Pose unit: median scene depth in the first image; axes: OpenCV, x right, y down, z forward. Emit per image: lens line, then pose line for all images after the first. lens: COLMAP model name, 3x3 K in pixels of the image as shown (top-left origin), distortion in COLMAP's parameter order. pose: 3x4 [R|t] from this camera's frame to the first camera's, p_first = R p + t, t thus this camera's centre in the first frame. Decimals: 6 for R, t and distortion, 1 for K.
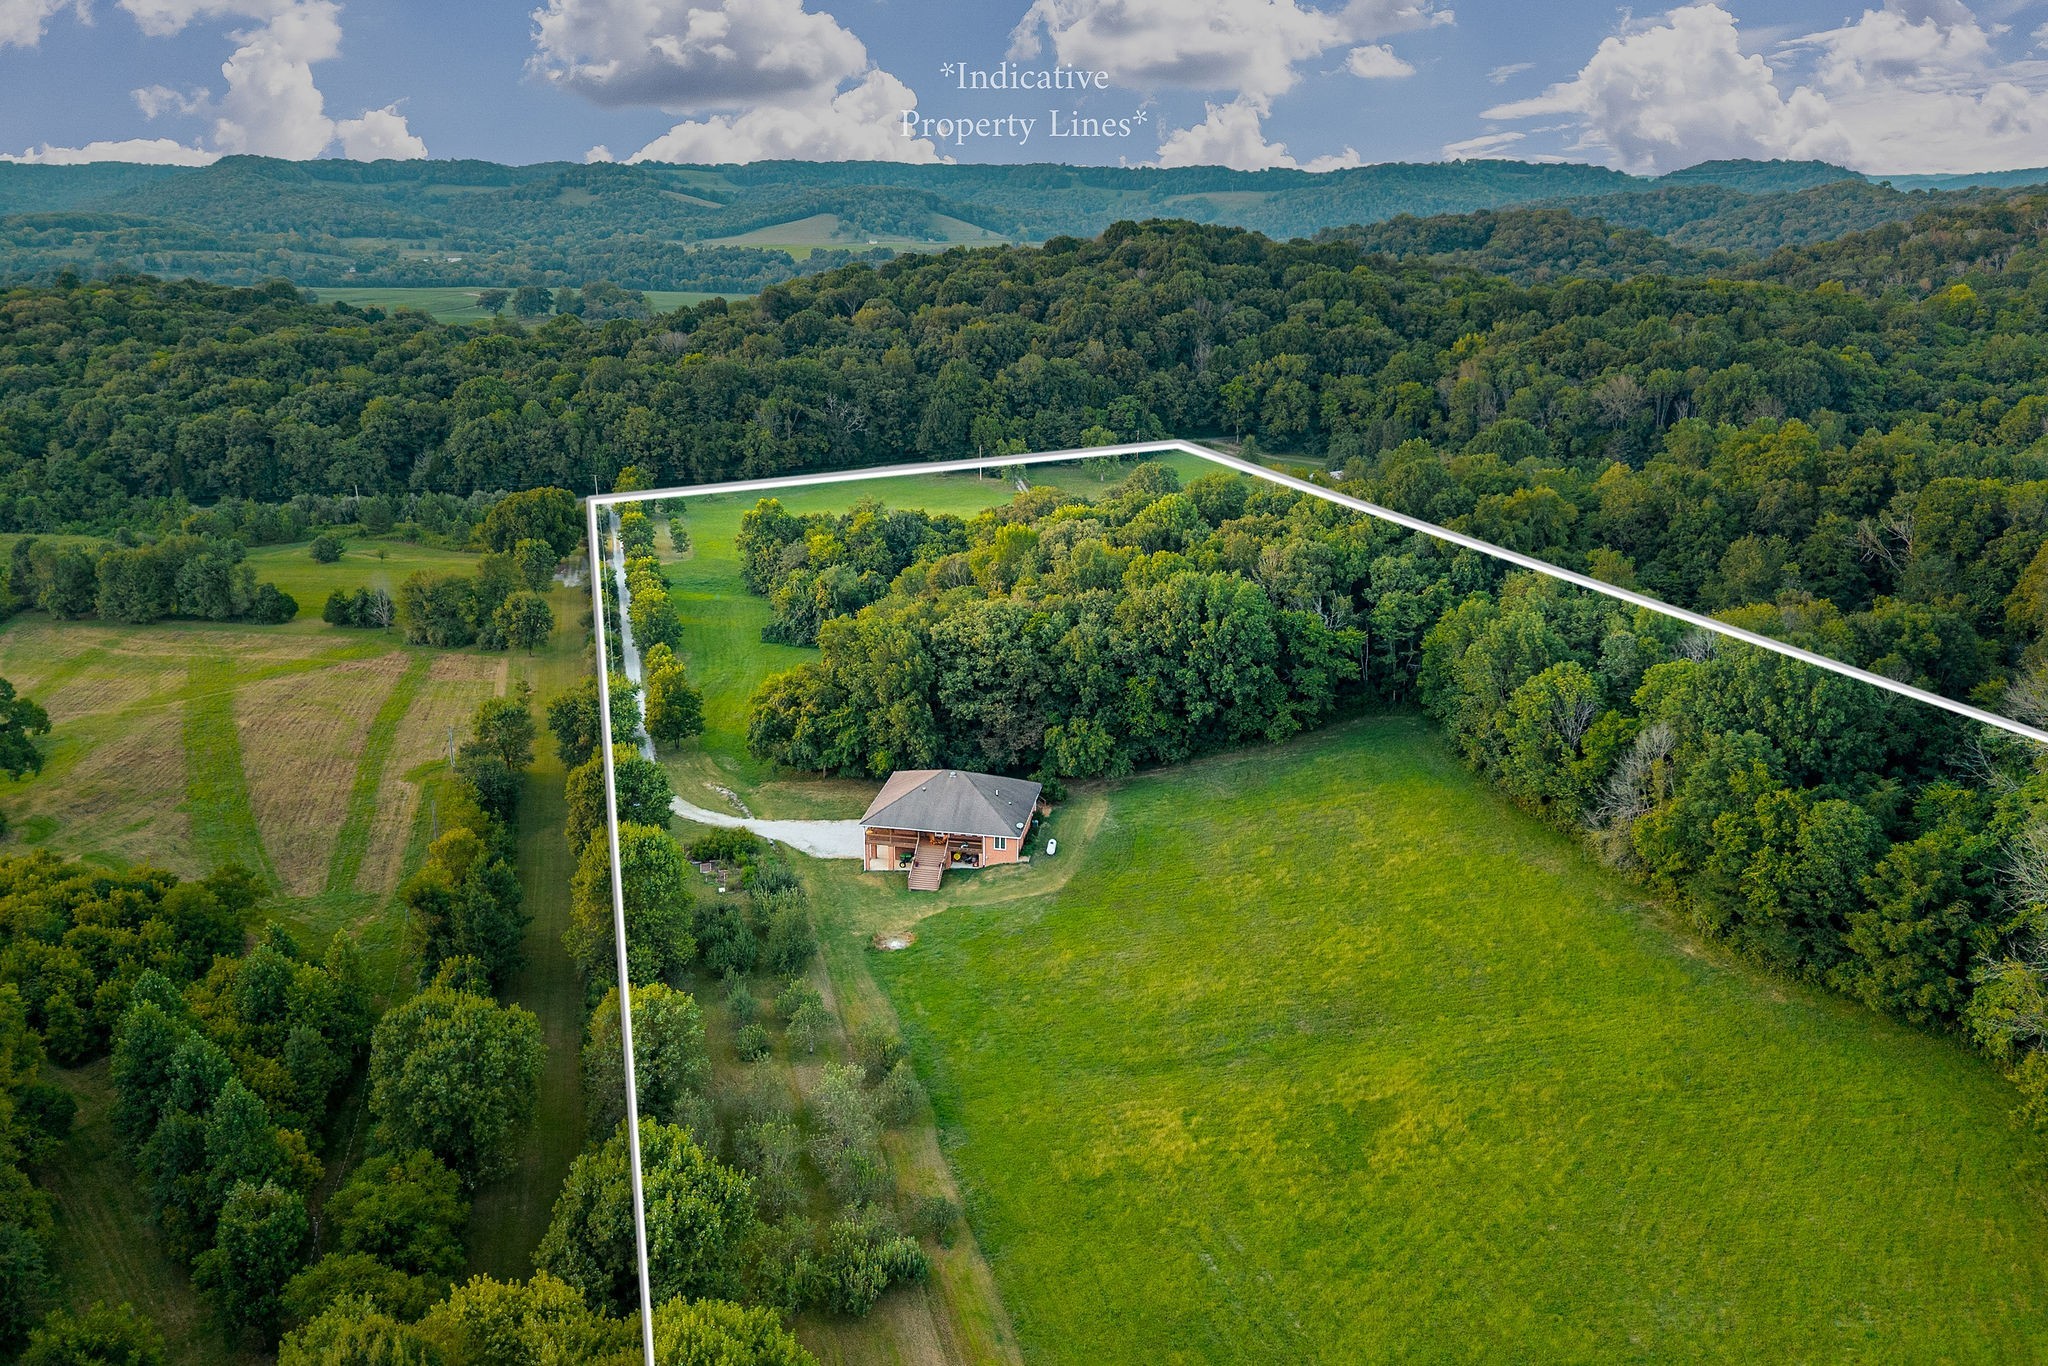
lens RADIAL K [[1456.8, 0, 1024.0], [0, 1456.8, 683.0], [0, 0, 1]] dist [-0.001497, -0.007081]
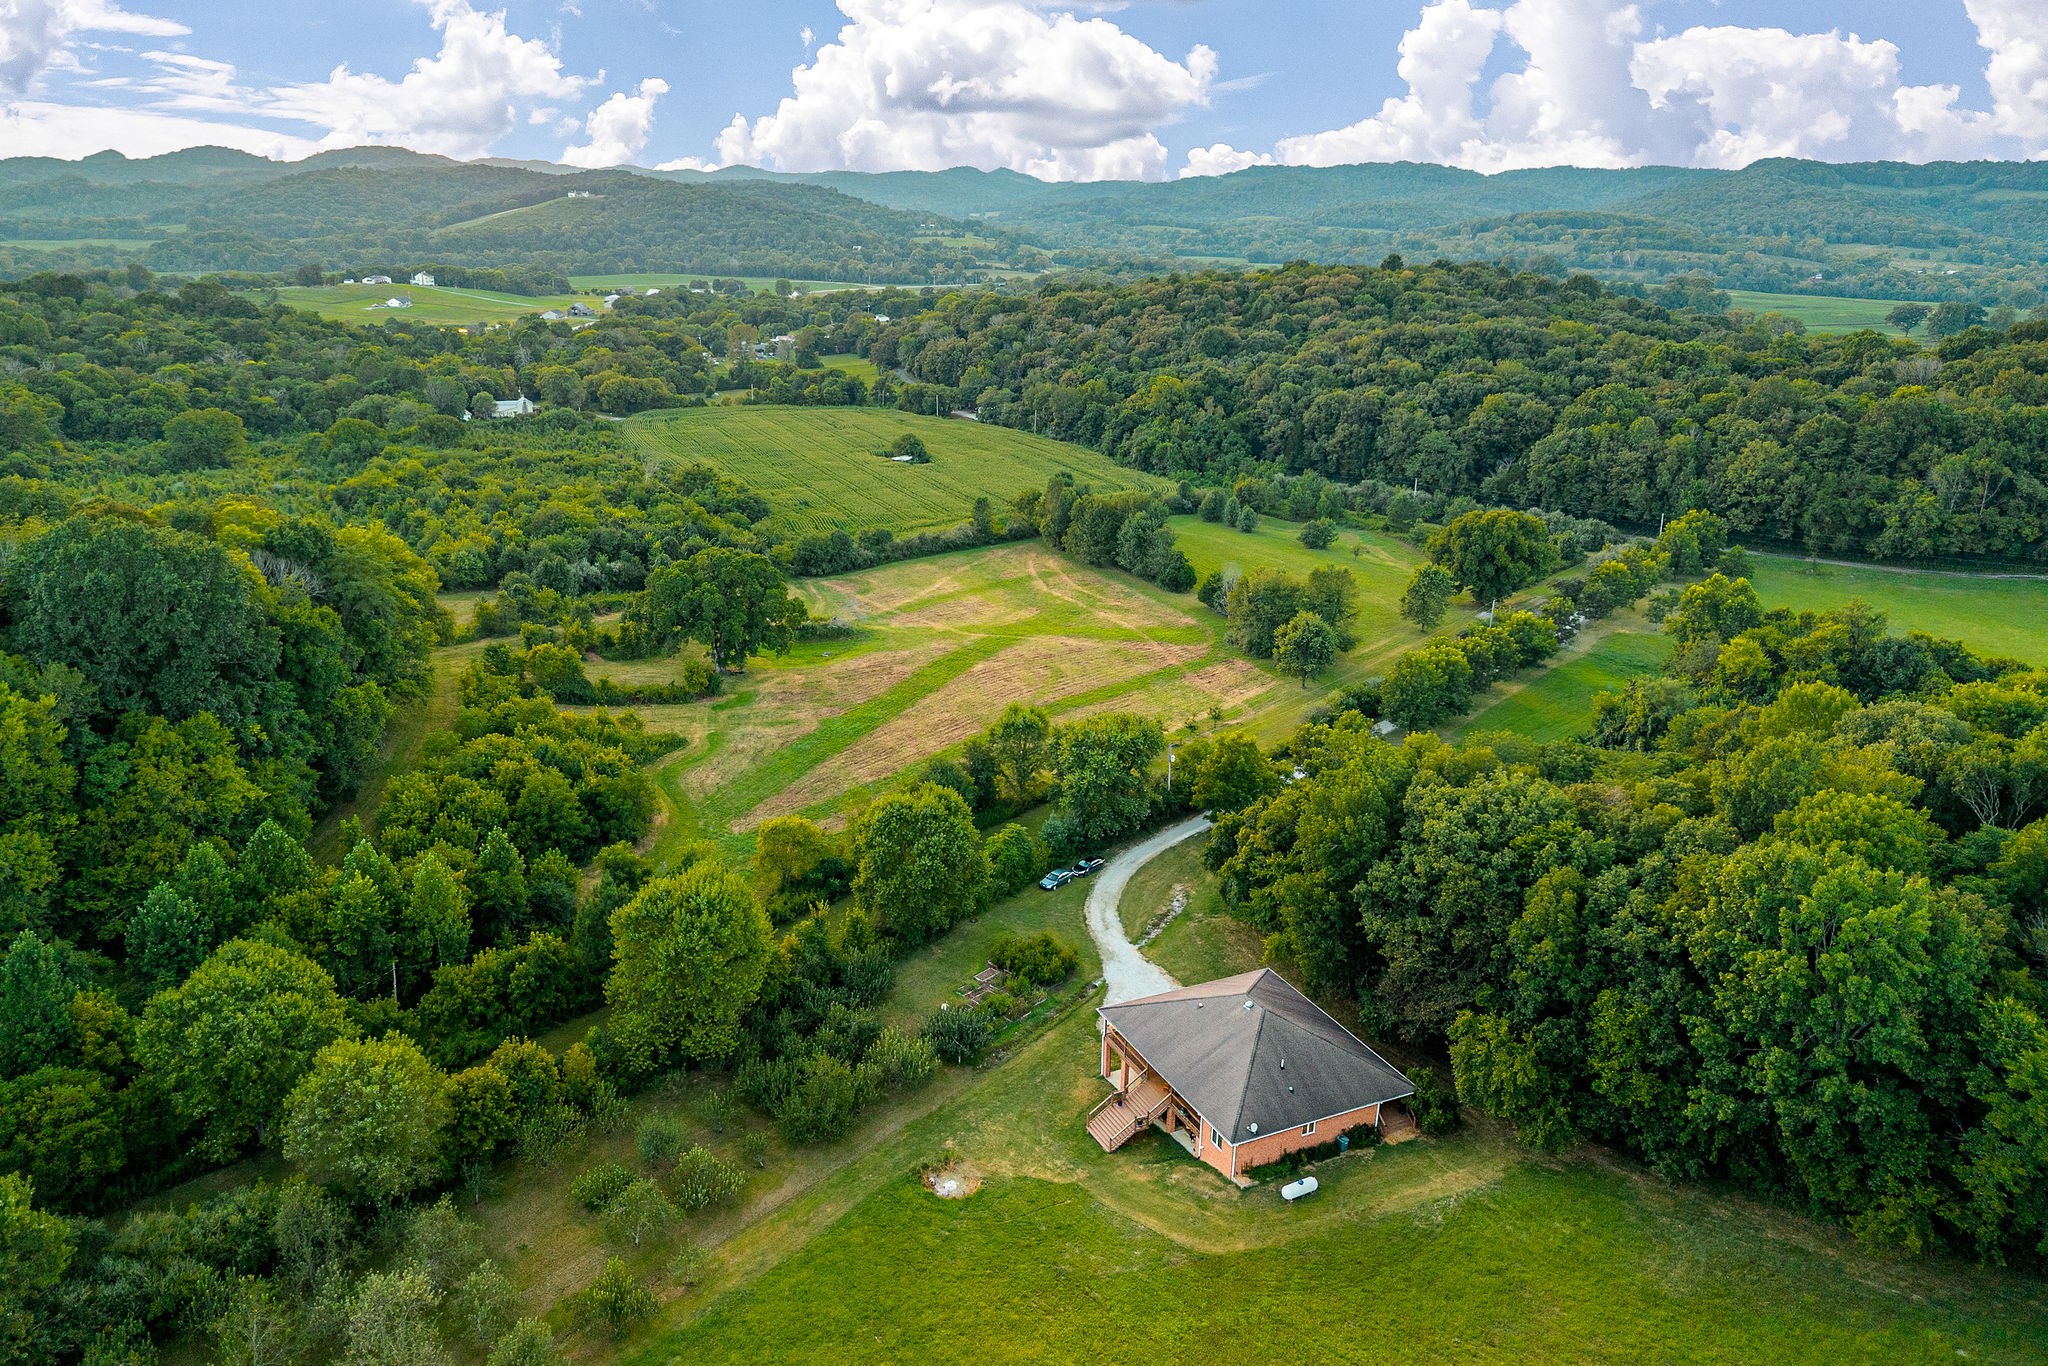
lens RADIAL K [[1456.8, 0, 1024.0], [0, 1456.8, 683.0], [0, 0, 1]] dist [-0.001497, -0.007081]
pose [[0.562273, 0.262971, -0.784025, 0.168105], [-0.268107, 0.954849, 0.127991, -0.059858], [0.782284, 0.138237, 0.607390, 0.235590]]
